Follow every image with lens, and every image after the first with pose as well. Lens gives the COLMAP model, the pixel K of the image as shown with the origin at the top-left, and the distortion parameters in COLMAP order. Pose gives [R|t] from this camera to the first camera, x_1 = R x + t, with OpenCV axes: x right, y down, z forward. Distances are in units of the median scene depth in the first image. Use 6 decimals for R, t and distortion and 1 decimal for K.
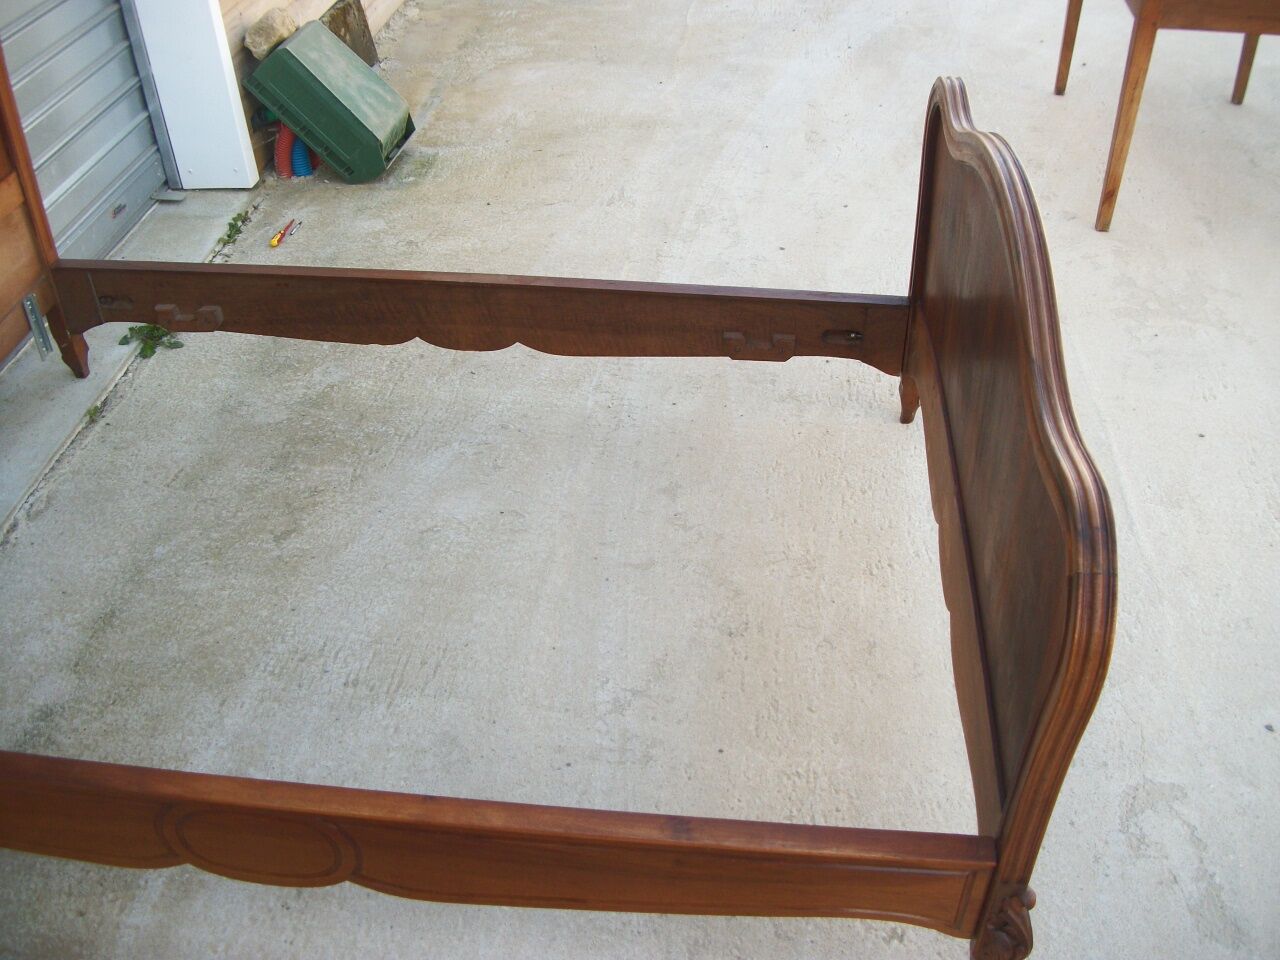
lens RADIAL K [[1226.8, 0, 662.6], [0, 1226.8, 476.6], [0, 0, 1]] dist [-0.151414, 0.079309]
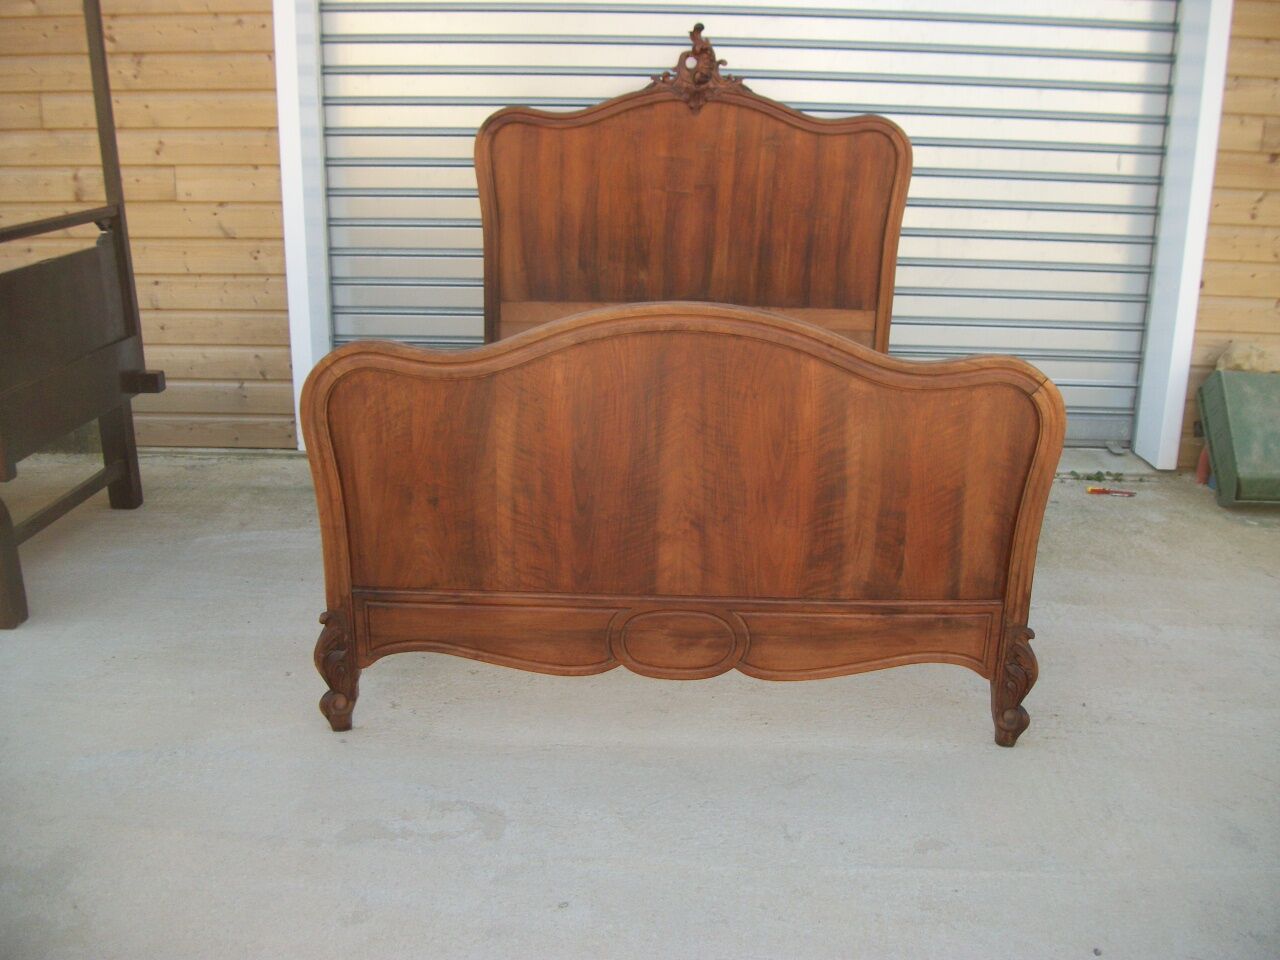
lens RADIAL K [[1226.8, 0, 662.6], [0, 1226.8, 476.6], [0, 0, 1]] dist [-0.151414, 0.079309]
pose [[0.070944, 0.311218, -0.947687, 1.168703], [-0.629109, 0.751250, 0.199613, -0.259950], [0.774073, 0.582037, 0.249087, 0.528834]]
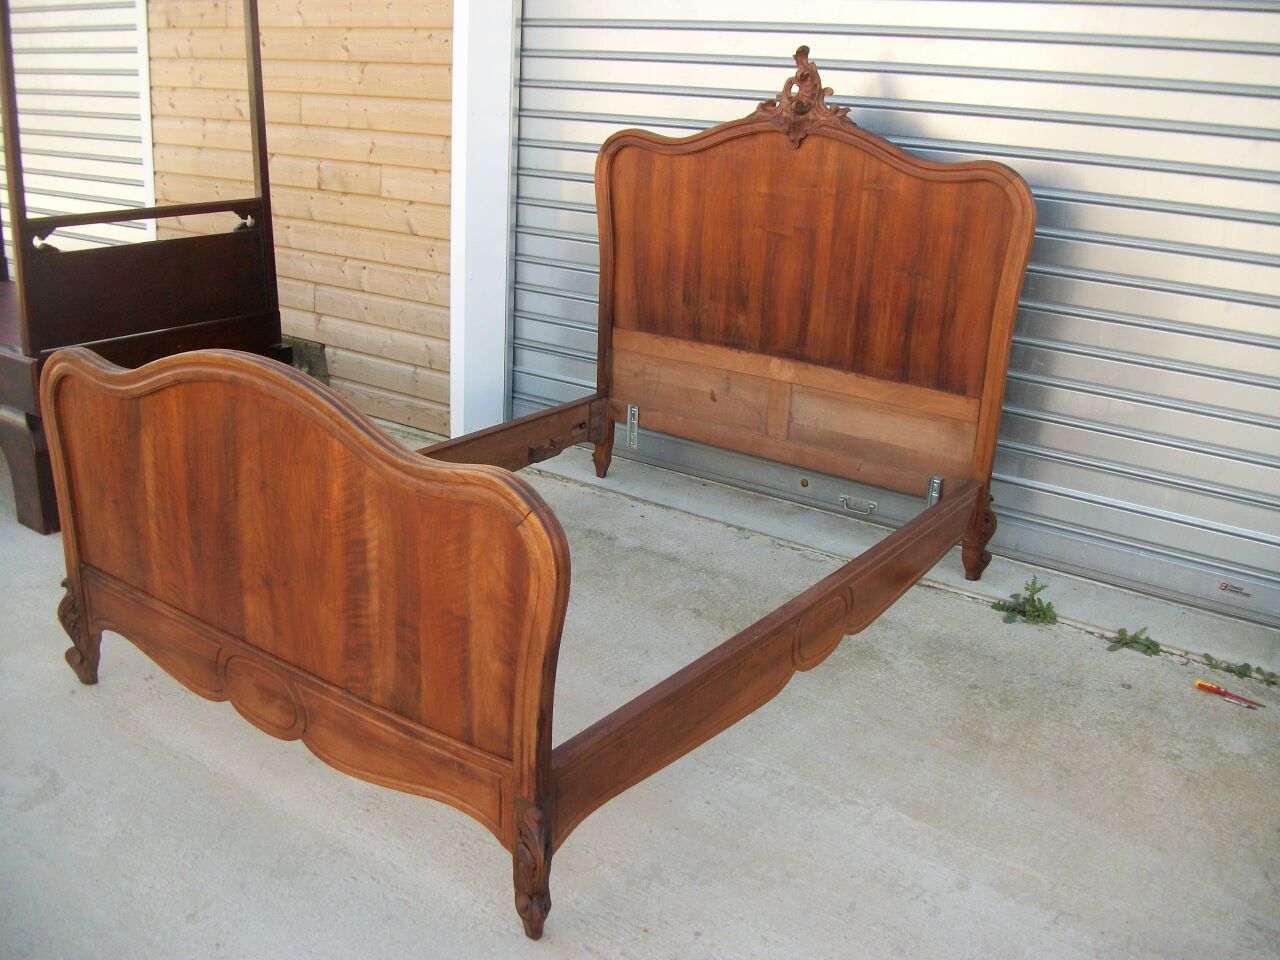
lens RADIAL K [[1226.8, 0, 662.6], [0, 1226.8, 476.6], [0, 0, 1]] dist [-0.151414, 0.079309]
pose [[-0.503130, 0.265571, -0.822394, 0.835009], [-0.561402, 0.623041, 0.544654, -0.809845], [0.657030, 0.735725, -0.164379, 1.136748]]
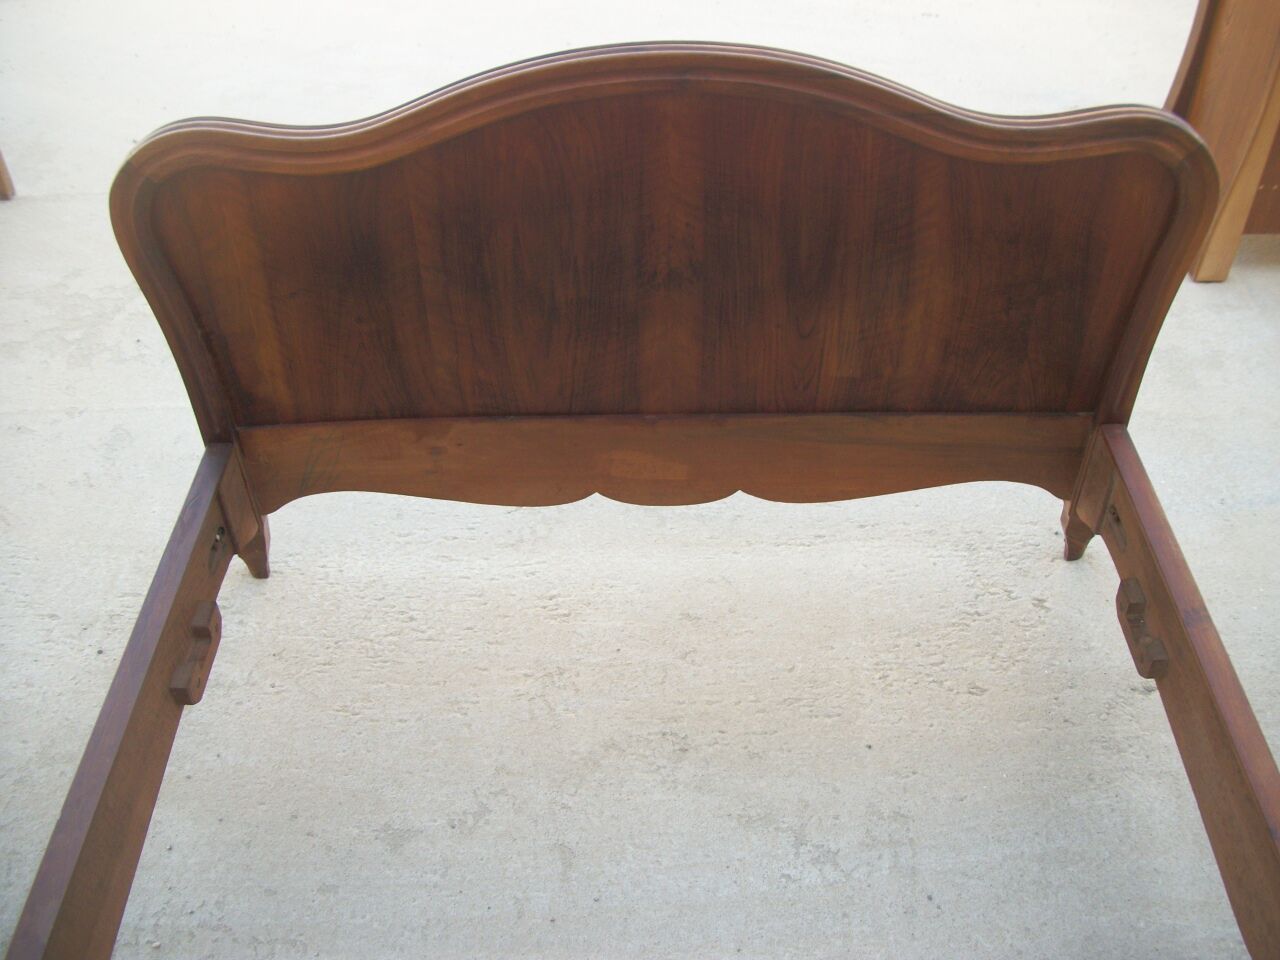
lens RADIAL K [[1226.8, 0, 662.6], [0, 1226.8, 476.6], [0, 0, 1]] dist [-0.151414, 0.079309]
pose [[-0.107992, -0.666412, 0.737721, -0.394387], [0.615599, 0.537853, 0.575979, -0.417136], [-0.780625, 0.516341, 0.352159, 0.604685]]
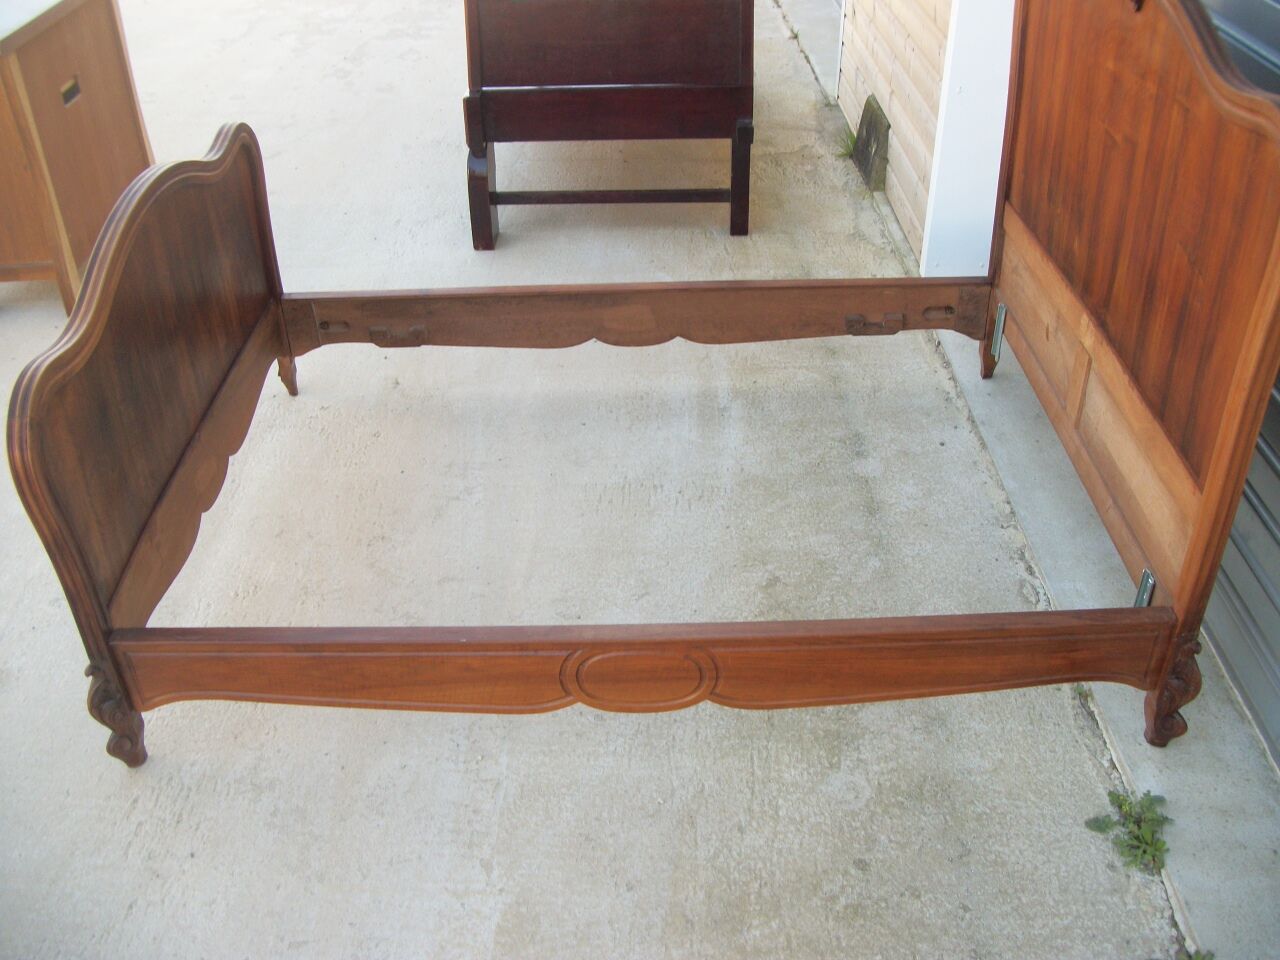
lens RADIAL K [[1226.8, 0, 662.6], [0, 1226.8, 476.6], [0, 0, 1]] dist [-0.151414, 0.079309]
pose [[-0.994550, 0.071651, -0.075735, -0.140888], [-0.050911, 0.300160, 0.952529, -1.090195], [0.090982, 0.951194, -0.294876, 1.283454]]
